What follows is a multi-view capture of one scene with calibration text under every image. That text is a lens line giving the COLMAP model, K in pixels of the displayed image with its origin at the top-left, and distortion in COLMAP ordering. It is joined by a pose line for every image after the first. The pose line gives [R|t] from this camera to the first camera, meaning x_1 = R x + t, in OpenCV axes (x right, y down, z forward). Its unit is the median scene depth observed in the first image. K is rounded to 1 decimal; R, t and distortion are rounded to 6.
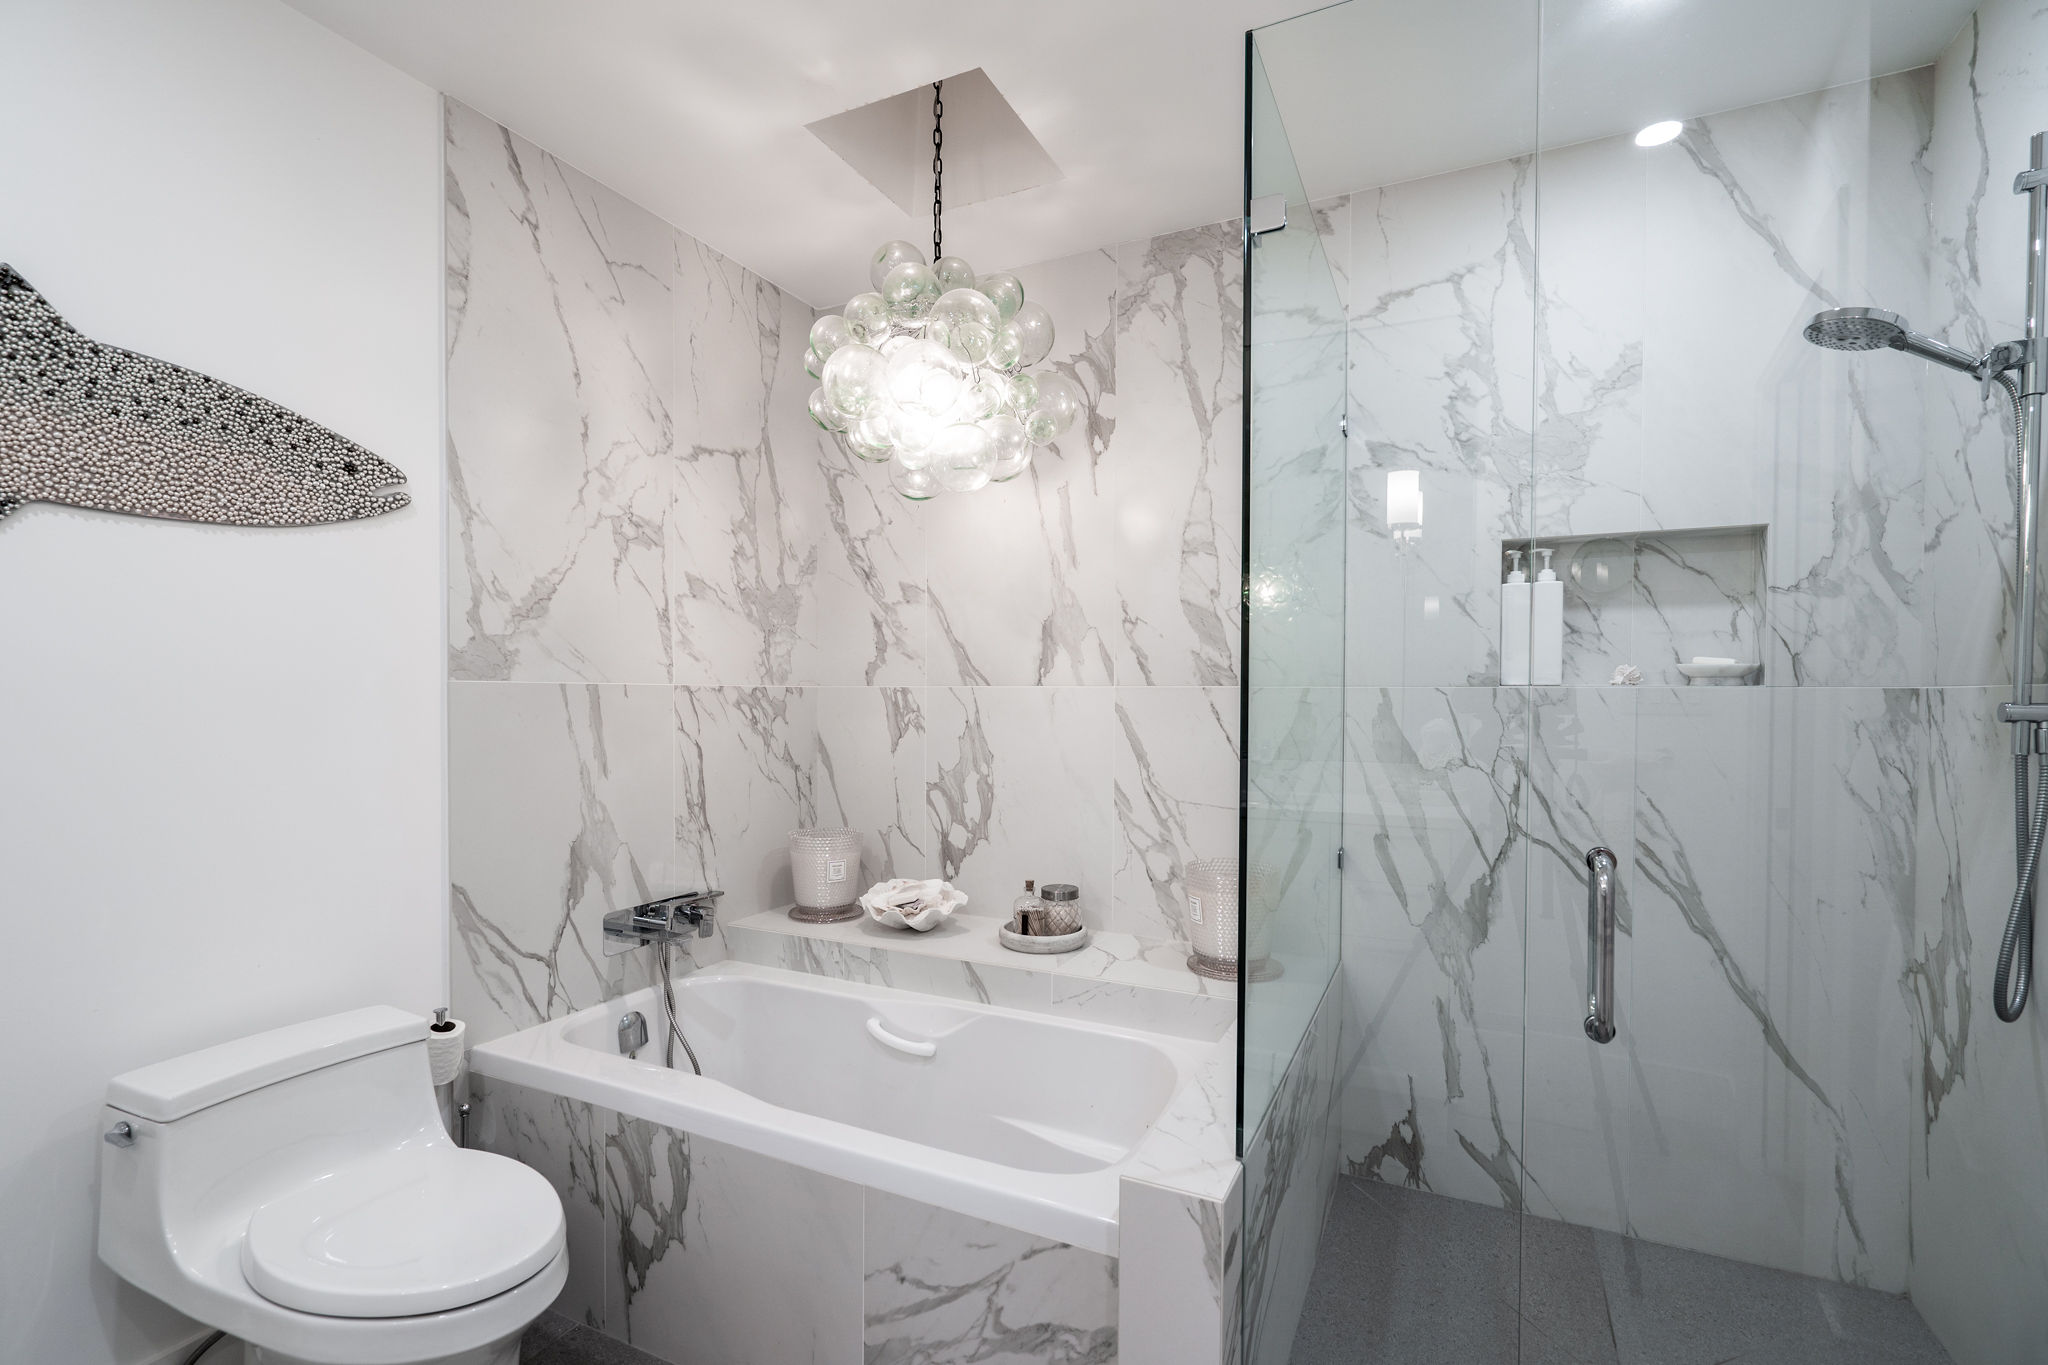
lens RADIAL K [[932.3, 0, 1012.8], [0, 932.3, 711.1], [0, 0, 1]] dist [-0.004036, 0.002095]
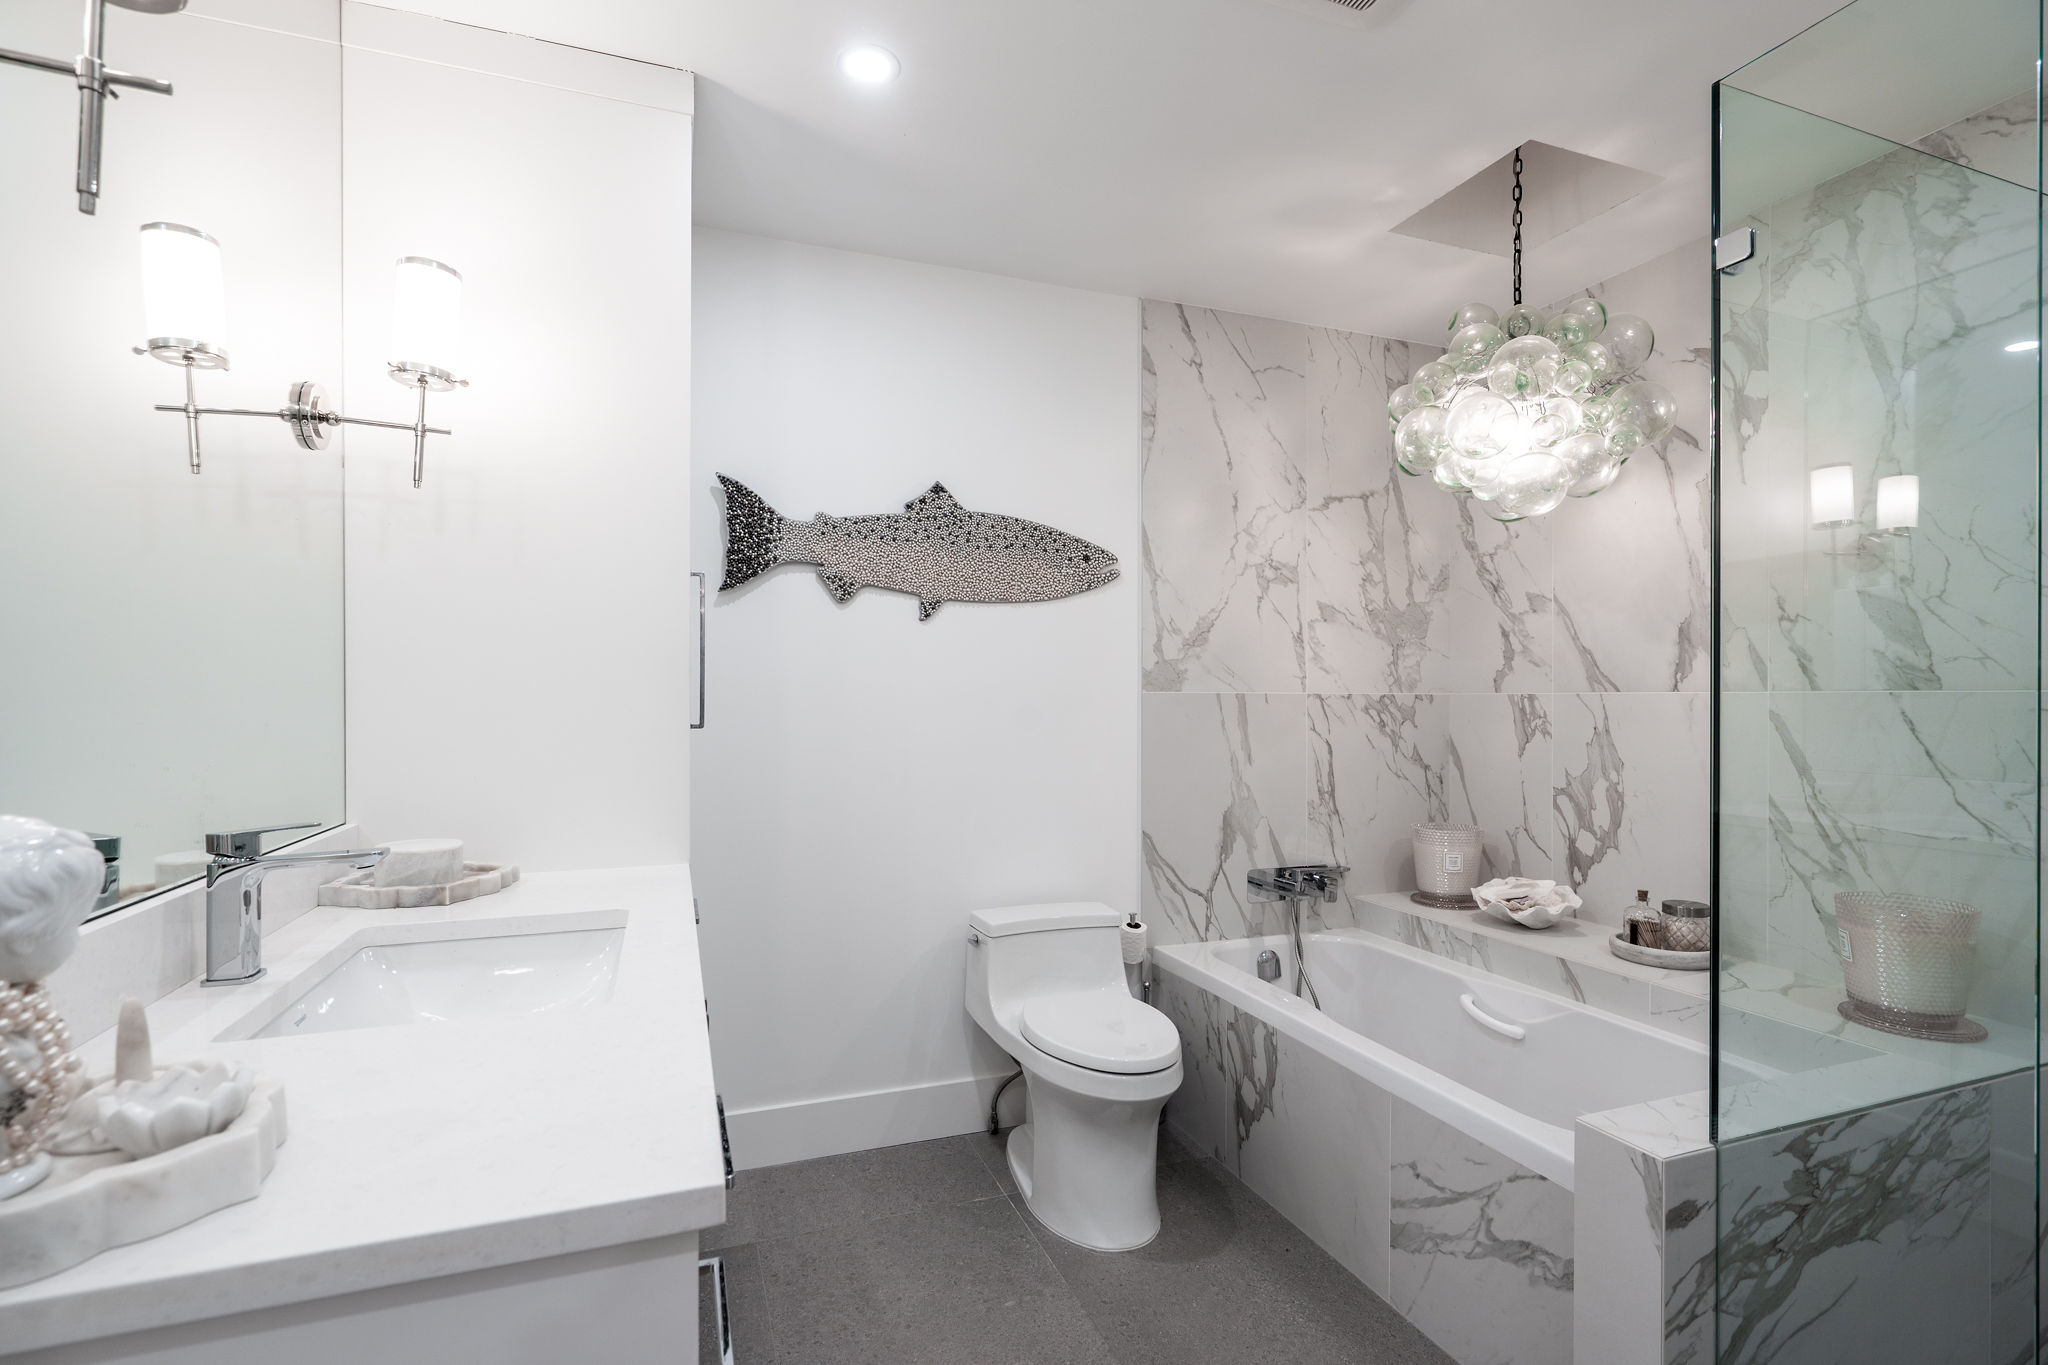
lens RADIAL K [[932.3, 0, 1008.4], [0, 932.3, 704.3], [0, 0, 1]] dist [-0.004036, 0.002095]
pose [[0.722315, 0.000937, -0.691564, 0.284830], [-0.010846, 0.999891, -0.009974, 0.003805], [0.691479, 0.014705, 0.722246, -0.228315]]
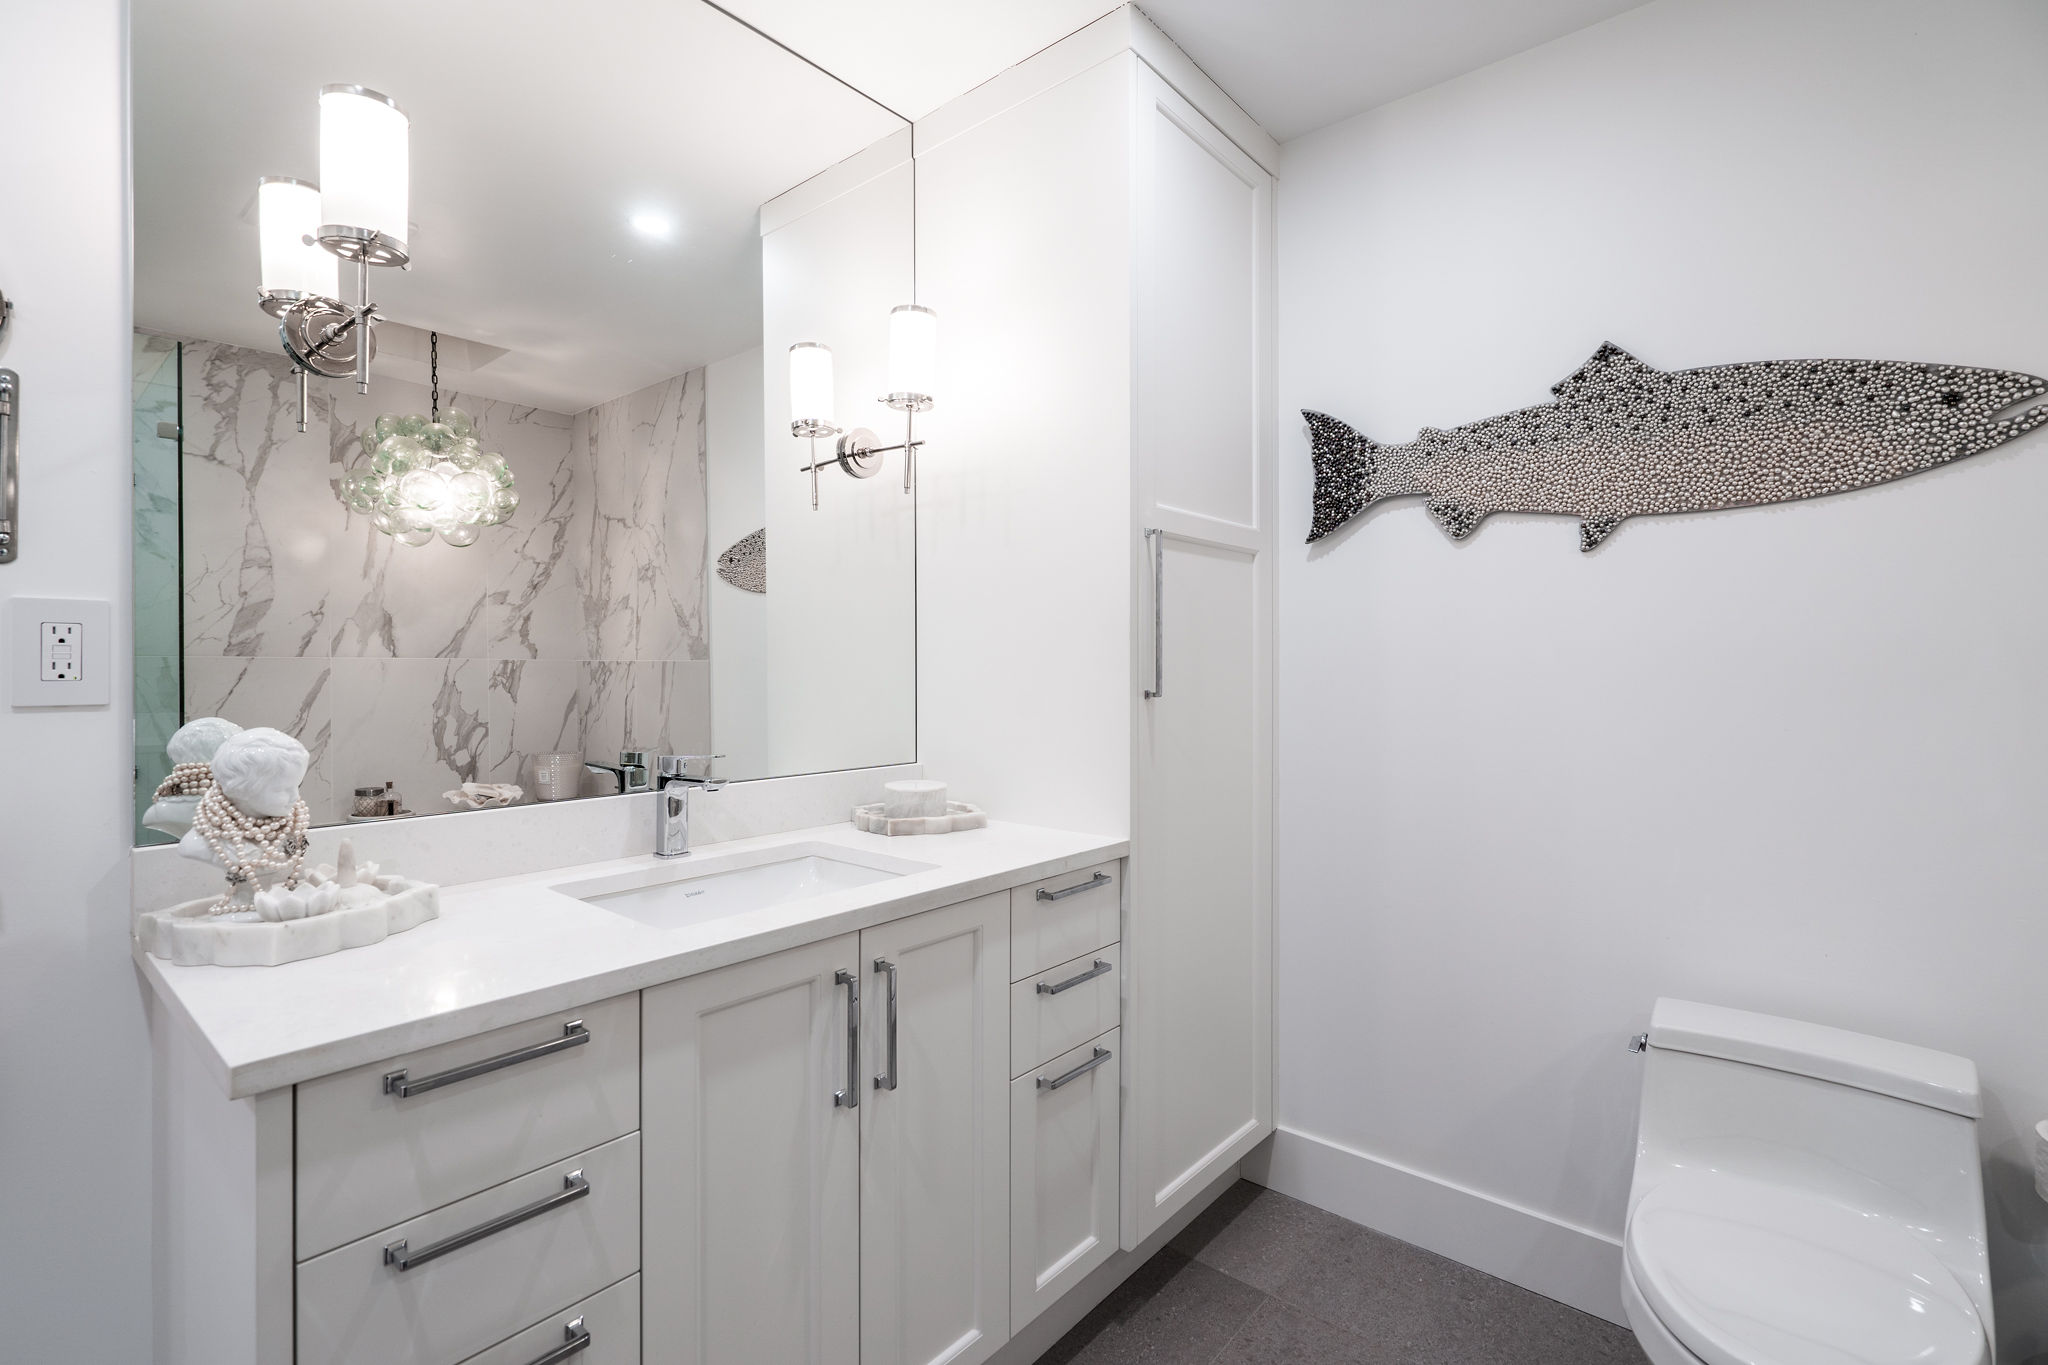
lens RADIAL K [[932.3, 0, 1026.8], [0, 932.3, 668.7], [0, 0, 1]] dist [-0.004036, 0.002095]
pose [[-0.238179, 0.001518, -0.971220, 0.290885], [-0.018908, 0.999802, 0.006200, -0.009416], [0.971037, 0.019840, -0.238103, 0.399251]]
